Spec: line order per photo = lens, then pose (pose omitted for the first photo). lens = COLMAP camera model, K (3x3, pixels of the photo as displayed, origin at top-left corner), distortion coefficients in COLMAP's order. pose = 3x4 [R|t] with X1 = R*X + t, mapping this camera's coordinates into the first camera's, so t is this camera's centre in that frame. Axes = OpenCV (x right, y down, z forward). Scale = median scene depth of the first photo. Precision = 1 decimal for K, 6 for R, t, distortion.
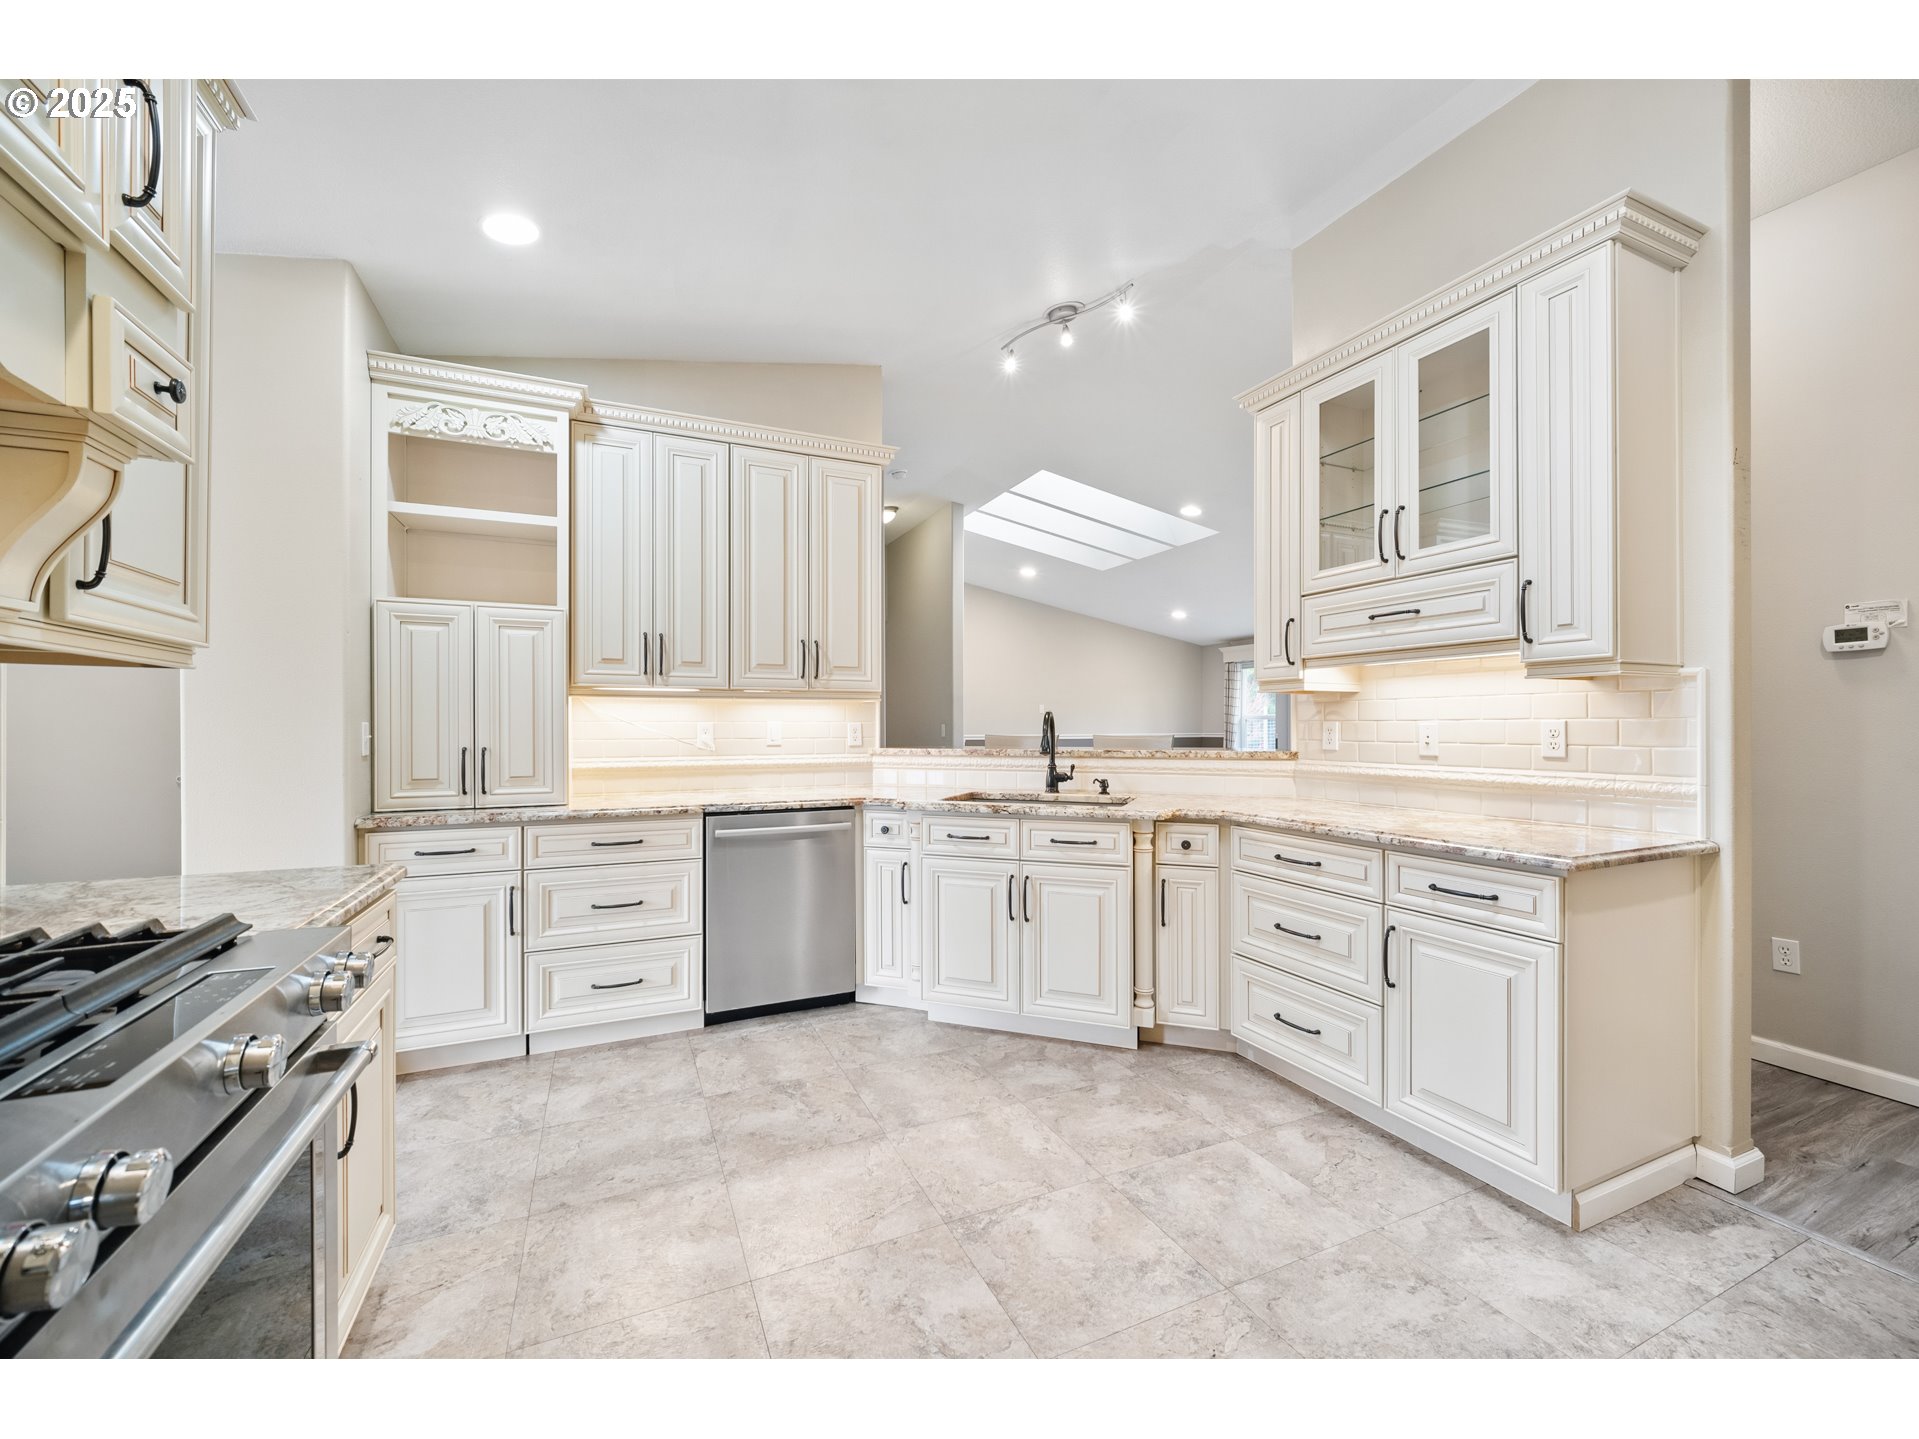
lens RADIAL K [[774.8, 0, 968.5], [0, 774.8, 727.3], [0, 0, 1]] dist [-0.001068, -0.000431]
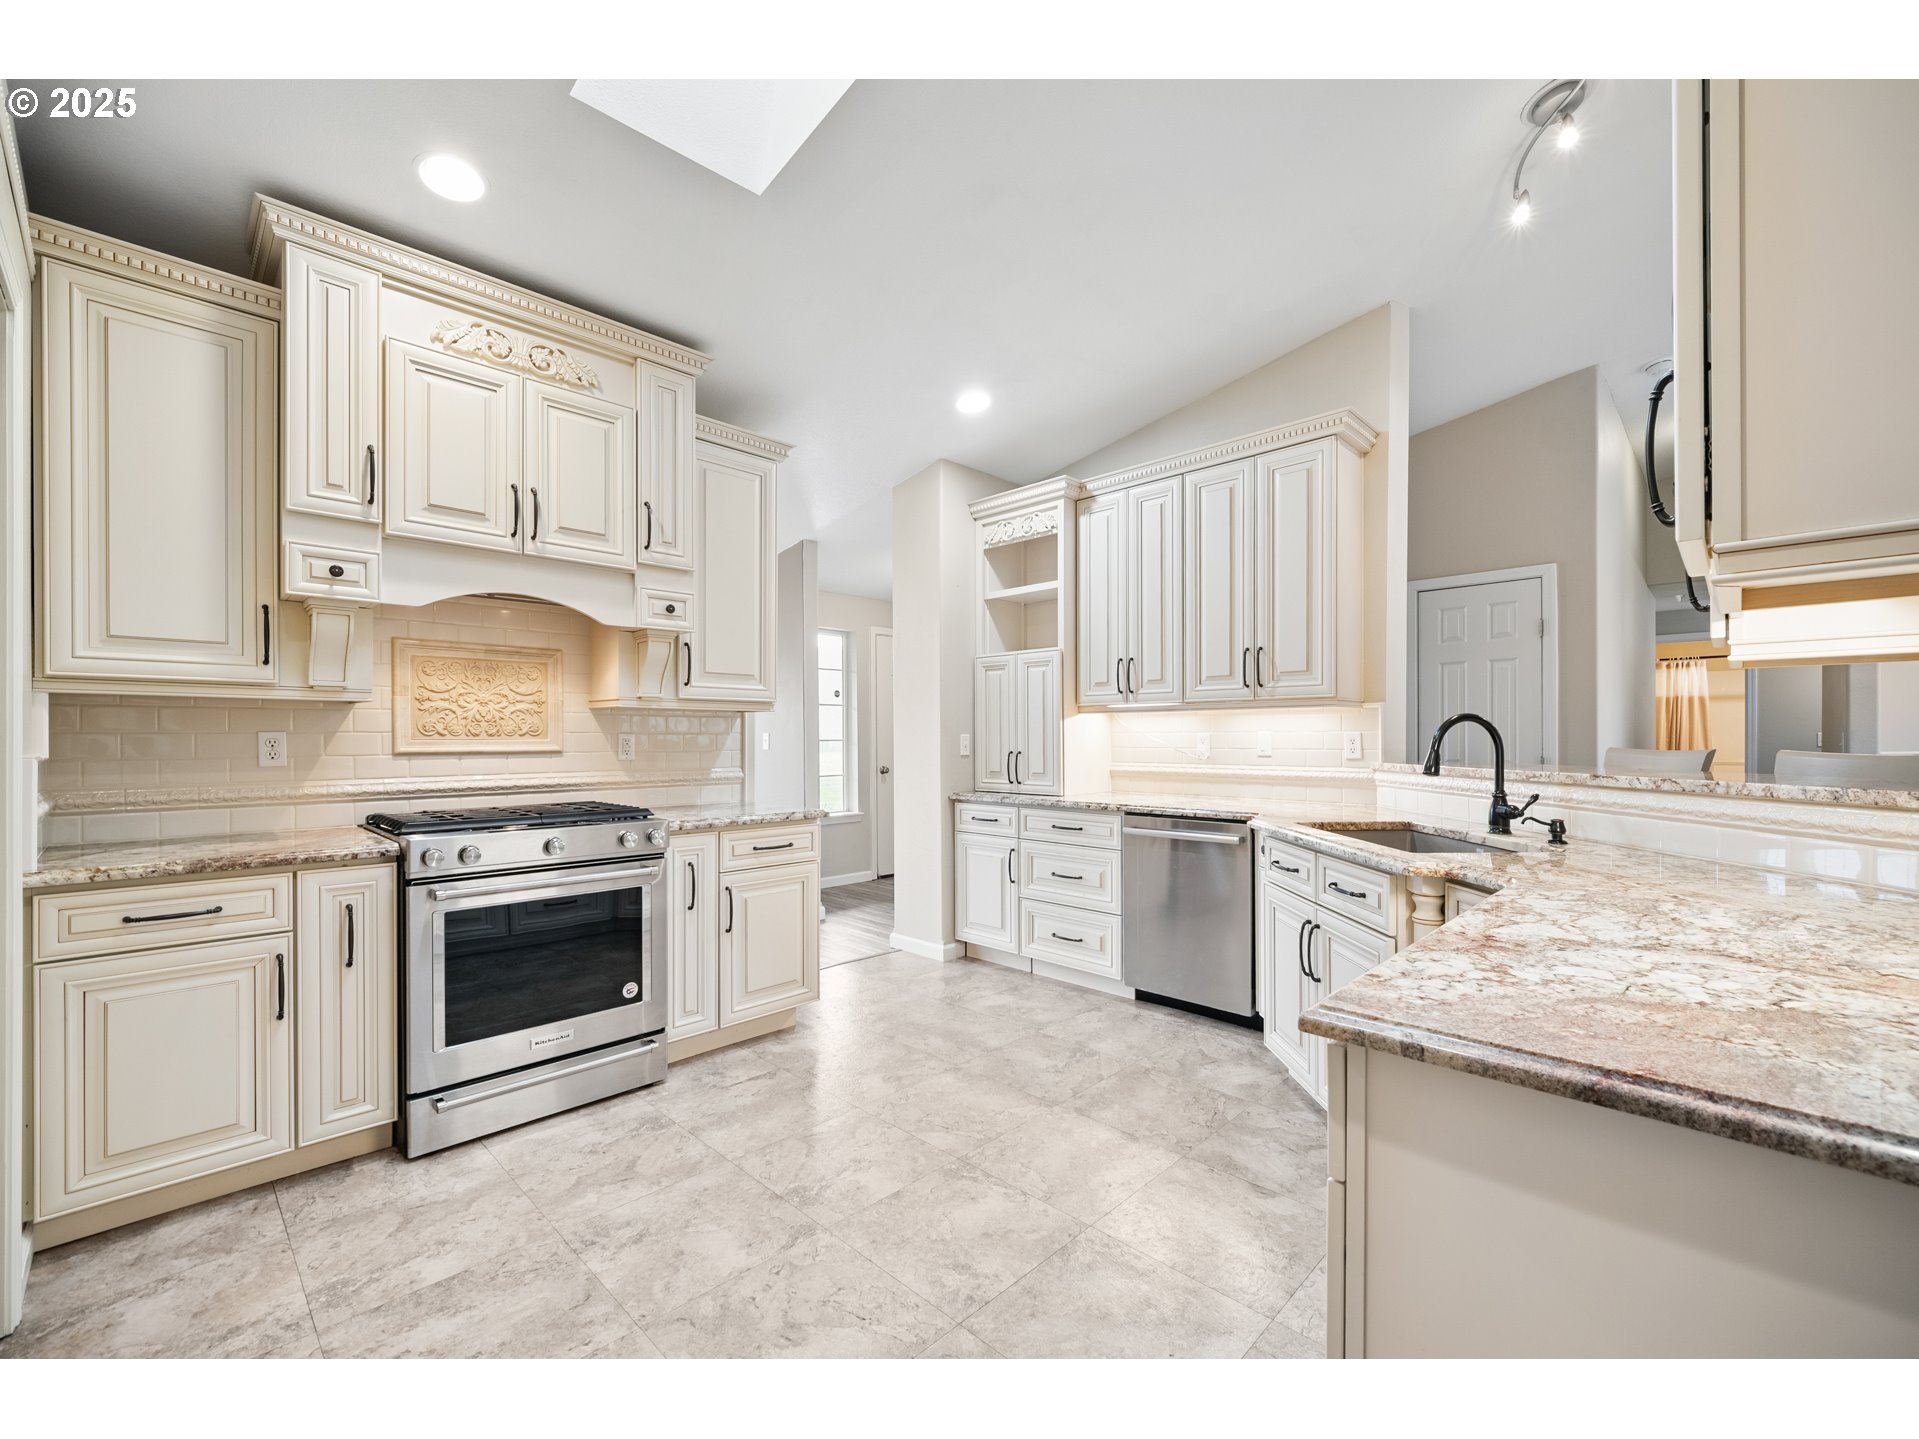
lens RADIAL K [[797.4, 0, 976.1], [0, 797.4, 740.1], [0, 0, 1]] dist [0.001070, 0.000009]
pose [[0.366461, 0.003301, -0.930428, 0.734038], [-0.000316, 0.999994, 0.003423, -0.000227], [0.930433, -0.000961, 0.366460, 0.385024]]
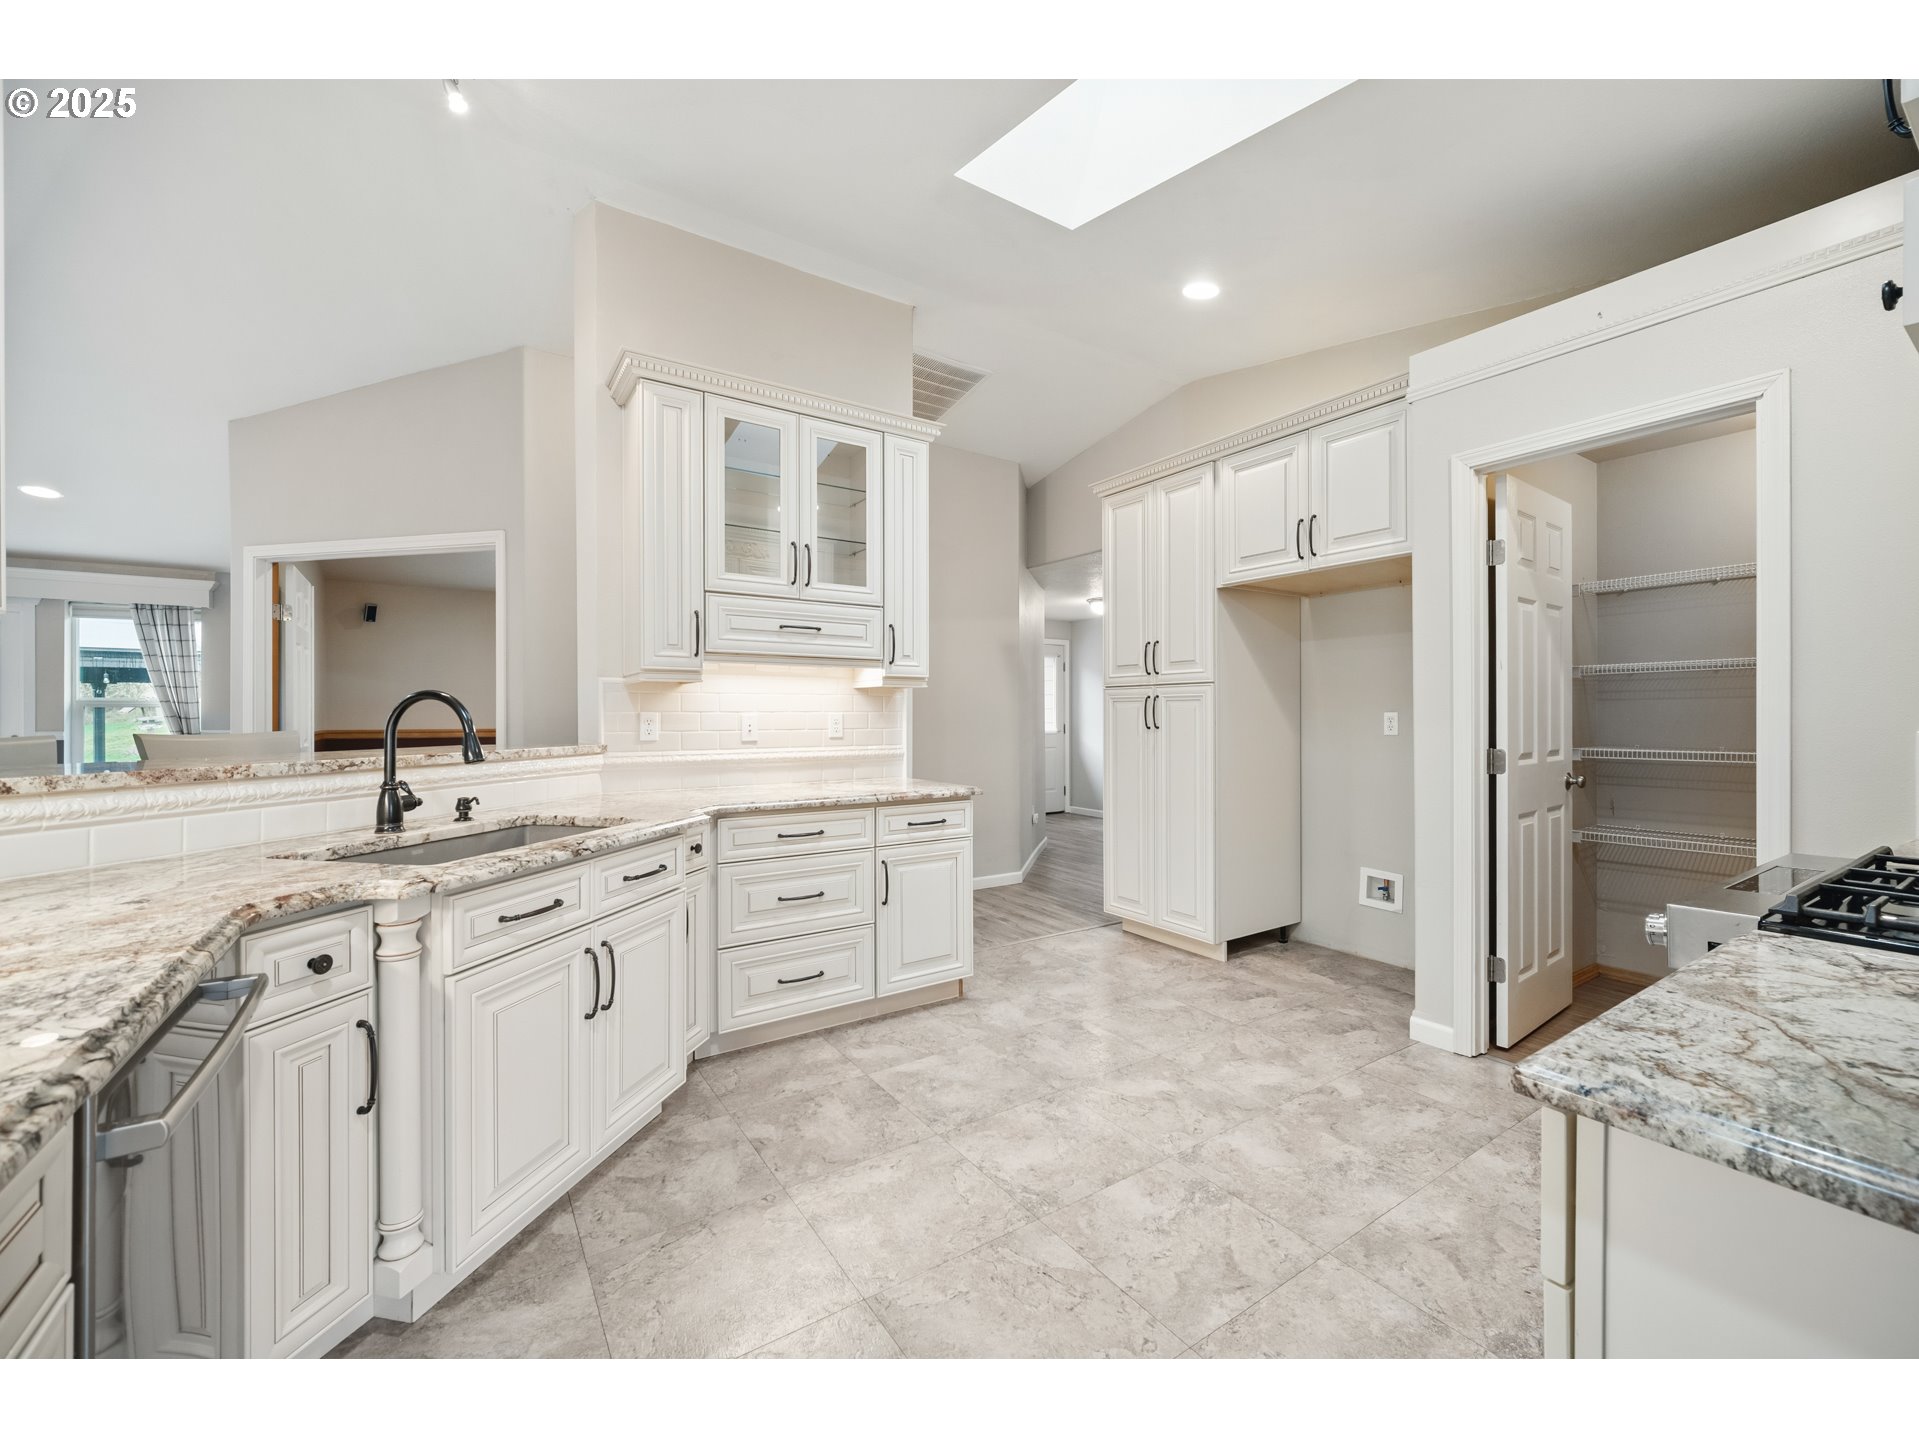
lens RADIAL K [[774.8, 0, 968.5], [0, 774.8, 727.3], [0, 0, 1]] dist [-0.001068, -0.000431]
pose [[-0.156791, -0.011081, 0.987570, -0.654301], [0.003085, 0.999927, 0.011709, 0.001459], [-0.987627, 0.004883, -0.156745, 0.827768]]
